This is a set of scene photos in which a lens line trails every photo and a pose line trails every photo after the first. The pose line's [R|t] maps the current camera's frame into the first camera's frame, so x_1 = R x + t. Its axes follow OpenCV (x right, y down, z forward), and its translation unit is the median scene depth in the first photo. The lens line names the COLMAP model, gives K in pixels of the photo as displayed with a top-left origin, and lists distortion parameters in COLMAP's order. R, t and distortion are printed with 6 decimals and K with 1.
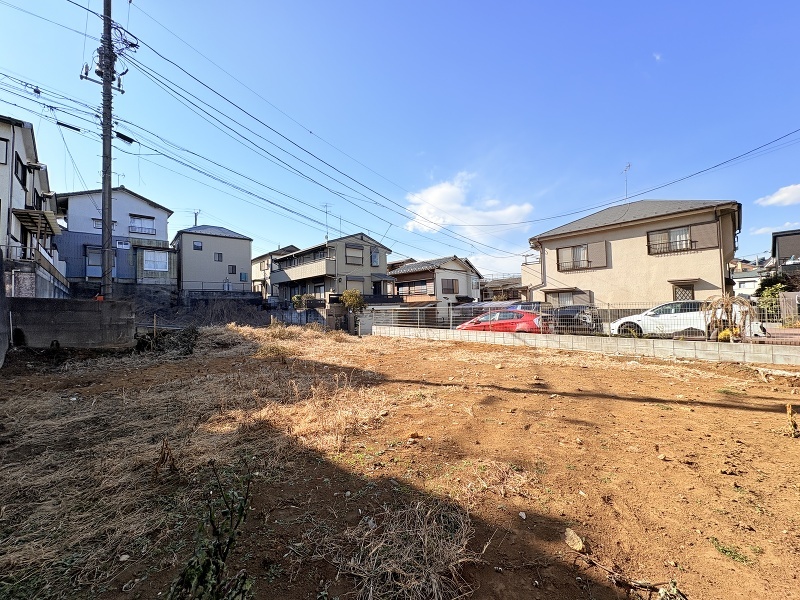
lens RADIAL K [[317.0, 0, 399.0], [0, 317.0, 296.4], [0, 0, 1]] dist [0.001593, -0.000290]
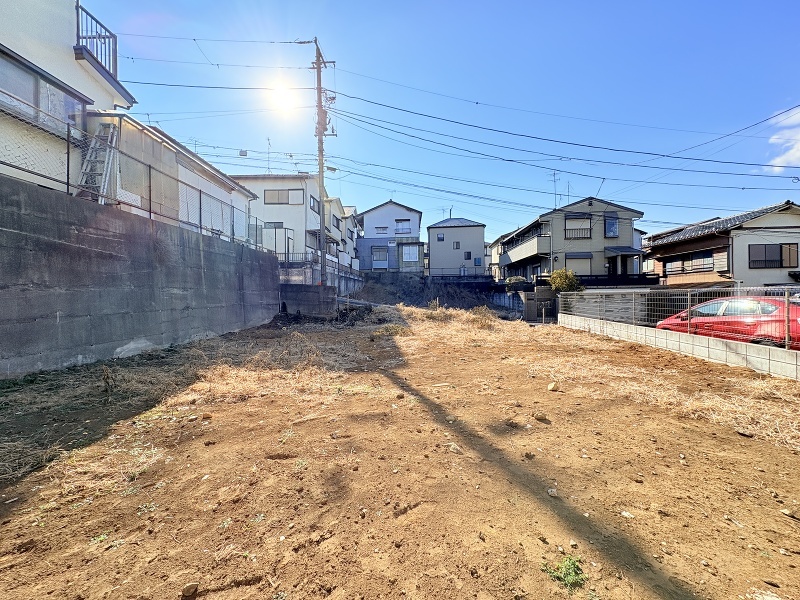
lens RADIAL K [[317.0, 0, 399.6], [0, 317.0, 297.4], [0, 0, 1]] dist [0.001593, -0.000290]
pose [[0.674468, 0.021760, -0.737984, 0.167957], [0.020736, 0.998613, 0.048396, 0.002662], [0.738013, -0.047944, 0.673081, 0.109236]]
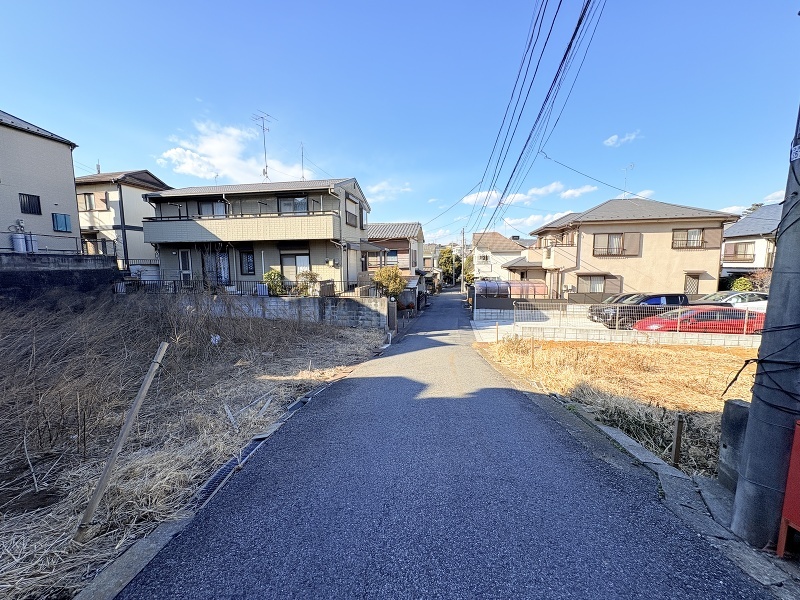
lens RADIAL K [[317.0, 0, 399.5], [0, 317.0, 297.6], [0, 0, 1]] dist [0.001593, -0.000290]
pose [[0.802637, -0.040909, 0.595063, -0.501637], [-0.036527, 0.992402, 0.117494, -0.032603], [-0.595348, -0.116041, 0.795044, 0.411462]]
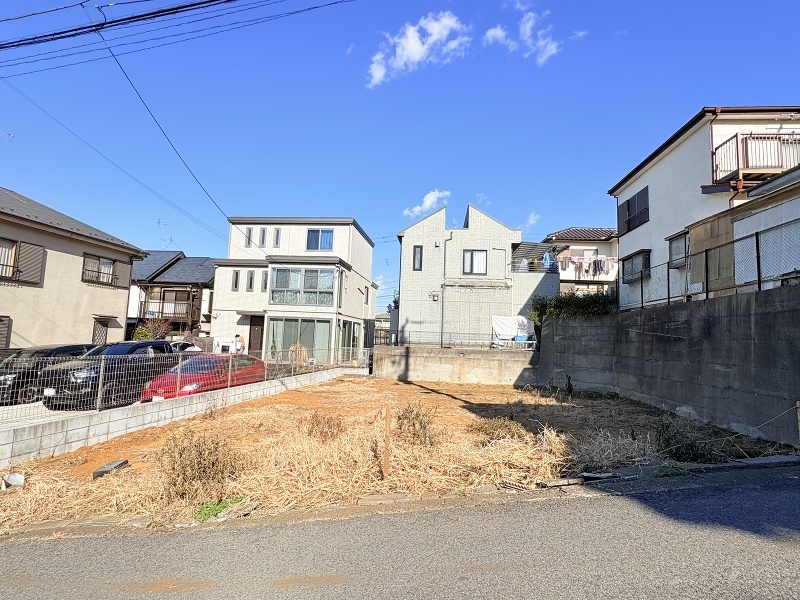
lens RADIAL K [[420.1, 0, 399.7], [0, 420.1, 299.9], [0, 0, 1]] dist [-0.007735, 0.004275]
pose [[-0.643005, 0.071406, 0.762526, -0.366718], [-0.052756, 0.989149, -0.137115, 0.014839], [-0.764043, -0.128394, -0.632261, 0.680908]]
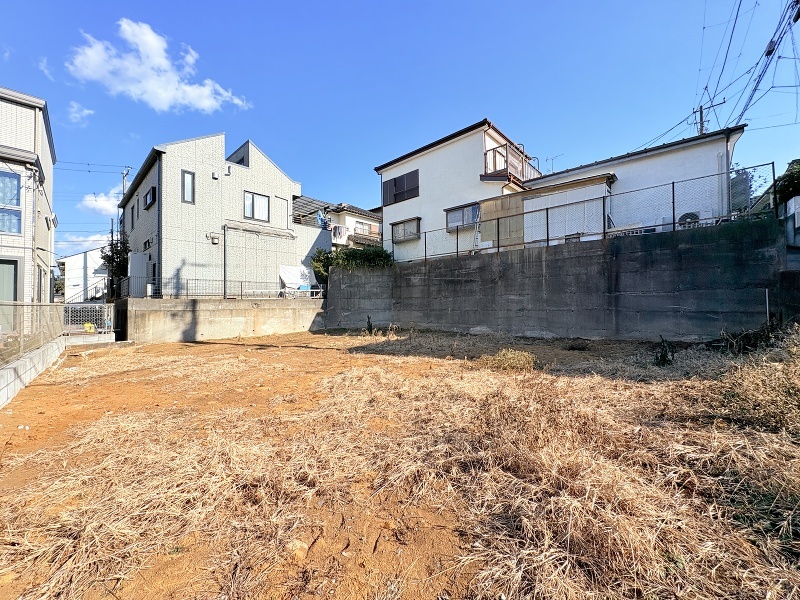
lens RADIAL K [[317.0, 0, 399.5], [0, 317.0, 297.1], [0, 0, 1]] dist [0.001593, -0.000290]
pose [[-0.998675, 0.034900, -0.037820, -0.058875], [0.036996, 0.997733, -0.056218, 0.028082], [0.035772, -0.057542, -0.997702, 0.632587]]
